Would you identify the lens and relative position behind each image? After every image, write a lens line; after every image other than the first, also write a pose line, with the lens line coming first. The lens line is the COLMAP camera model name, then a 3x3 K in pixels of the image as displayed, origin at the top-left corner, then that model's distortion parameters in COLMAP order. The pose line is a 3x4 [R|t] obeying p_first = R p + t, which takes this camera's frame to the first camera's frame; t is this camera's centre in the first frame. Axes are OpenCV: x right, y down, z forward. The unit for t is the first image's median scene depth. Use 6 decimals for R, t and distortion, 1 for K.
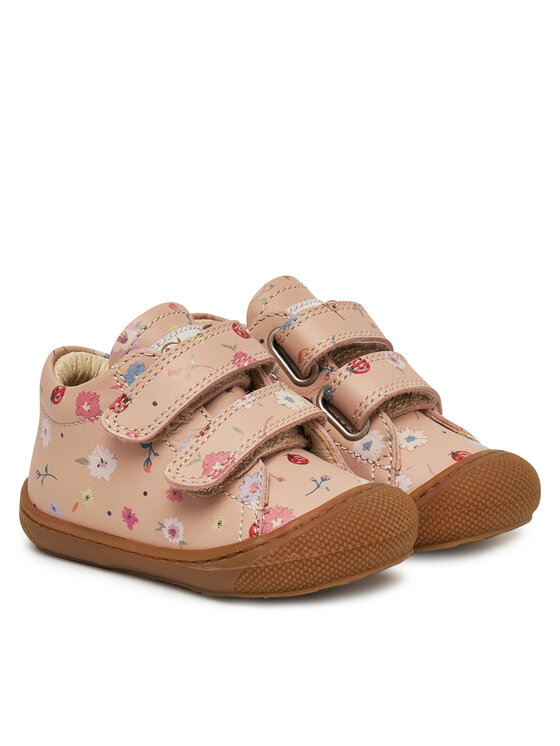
lens RADIAL K [[2196.5, 0, 280.7], [0, 2196.5, 372.6], [0, 0, 1]] dist [0.148828, 0.000000]
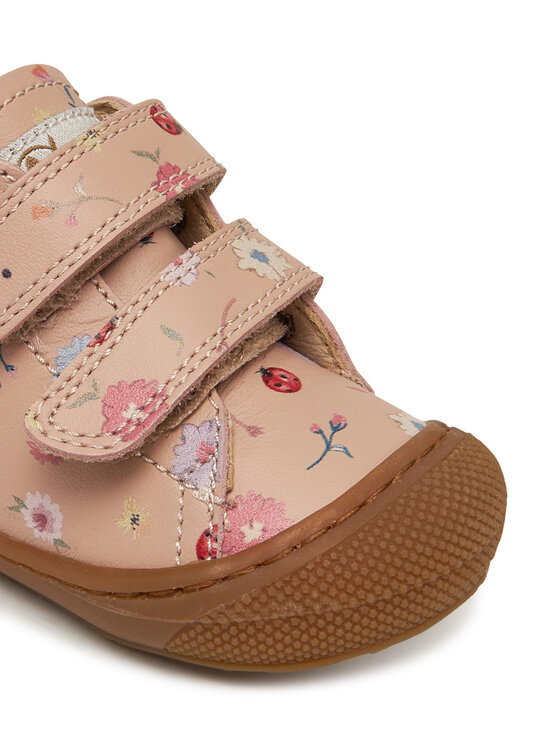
lens RADIAL K [[2065.3, 0, 278.3], [0, 2065.3, 373.6], [0, 0, 1]] dist [0.002707, 0.000000]
pose [[0.997285, 0.007458, 0.073264, -0.029694], [-0.017864, 0.989645, 0.142422, -0.032956], [-0.071443, -0.143344, 0.987091, 0.526814]]
